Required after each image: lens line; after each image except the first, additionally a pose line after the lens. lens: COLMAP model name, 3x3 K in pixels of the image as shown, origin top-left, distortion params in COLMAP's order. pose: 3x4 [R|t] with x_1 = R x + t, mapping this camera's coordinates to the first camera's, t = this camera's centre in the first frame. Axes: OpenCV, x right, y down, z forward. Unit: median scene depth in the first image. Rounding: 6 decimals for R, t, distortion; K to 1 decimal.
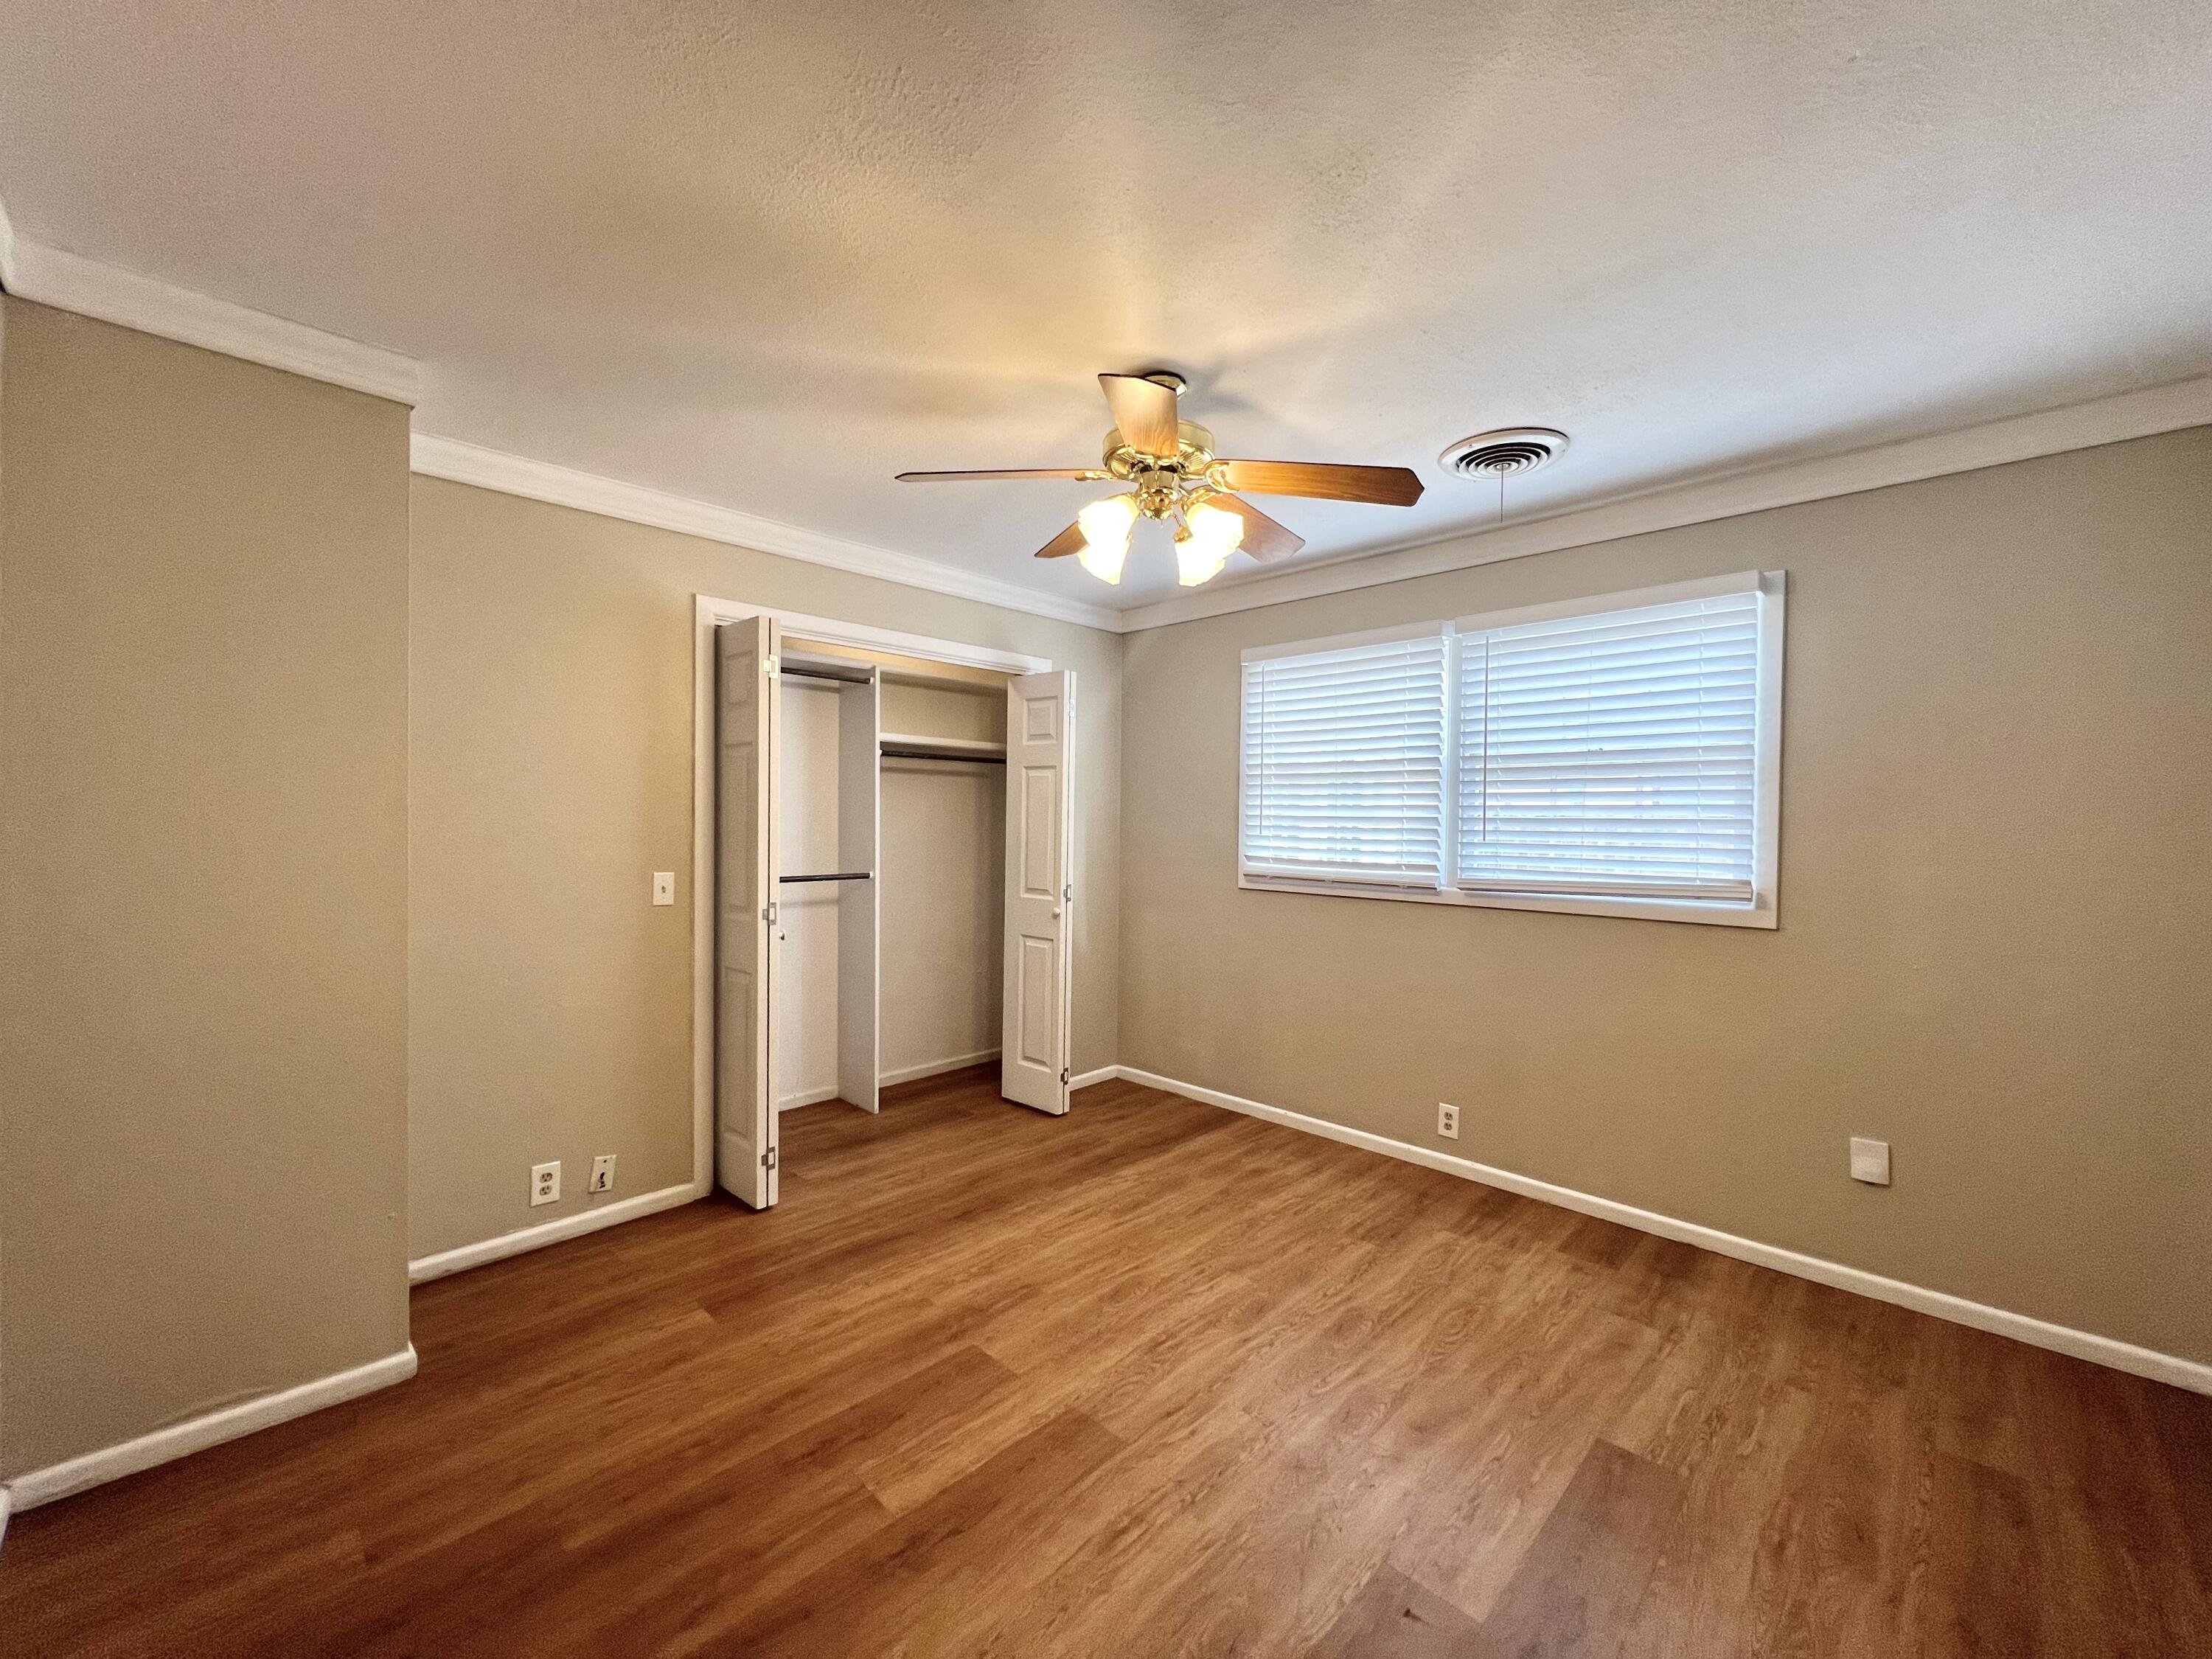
lens RADIAL K [[881.9, 0, 1105.8], [0, 881.9, 830.6], [0, 0, 1]] dist [-0.002656, 0.001570]
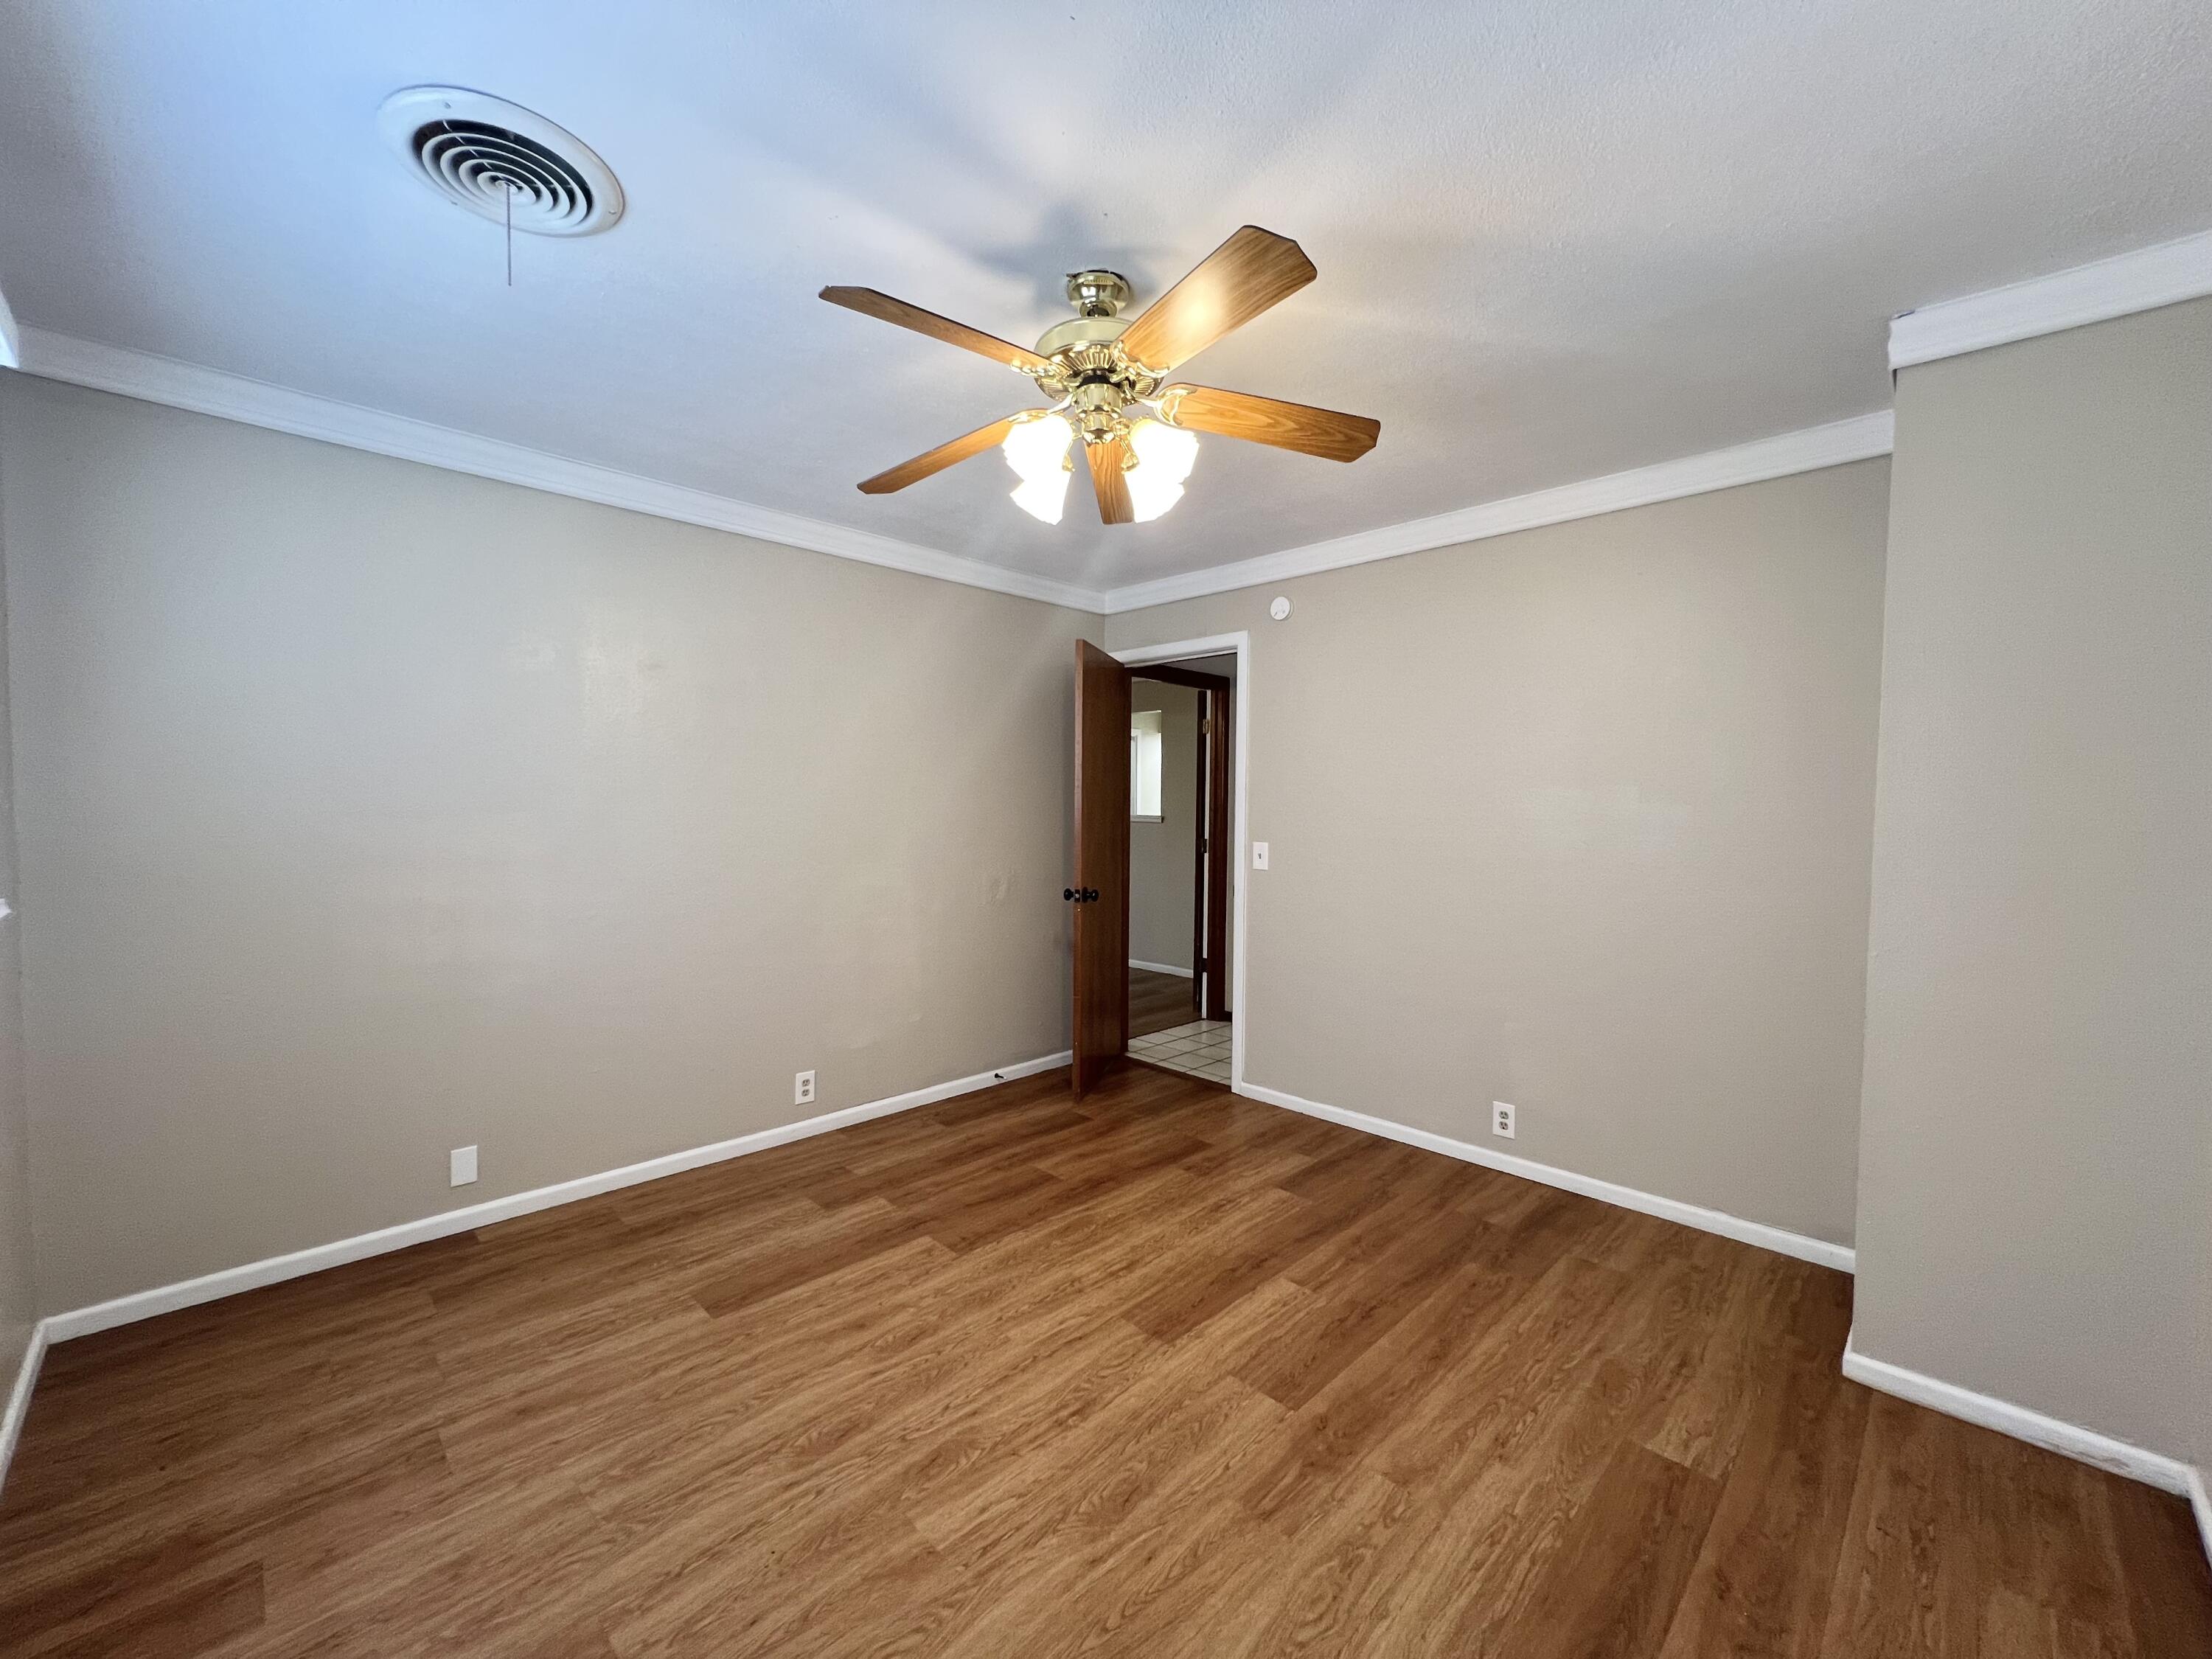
lens RADIAL K [[881.9, 0, 1104.6], [0, 881.9, 842.2], [0, 0, 1]] dist [-0.002656, 0.001570]
pose [[-0.999752, -0.019216, 0.011230, 0.036759], [-0.018591, 0.998403, 0.053342, -0.011782], [-0.012237, 0.053120, -0.998513, 1.880399]]
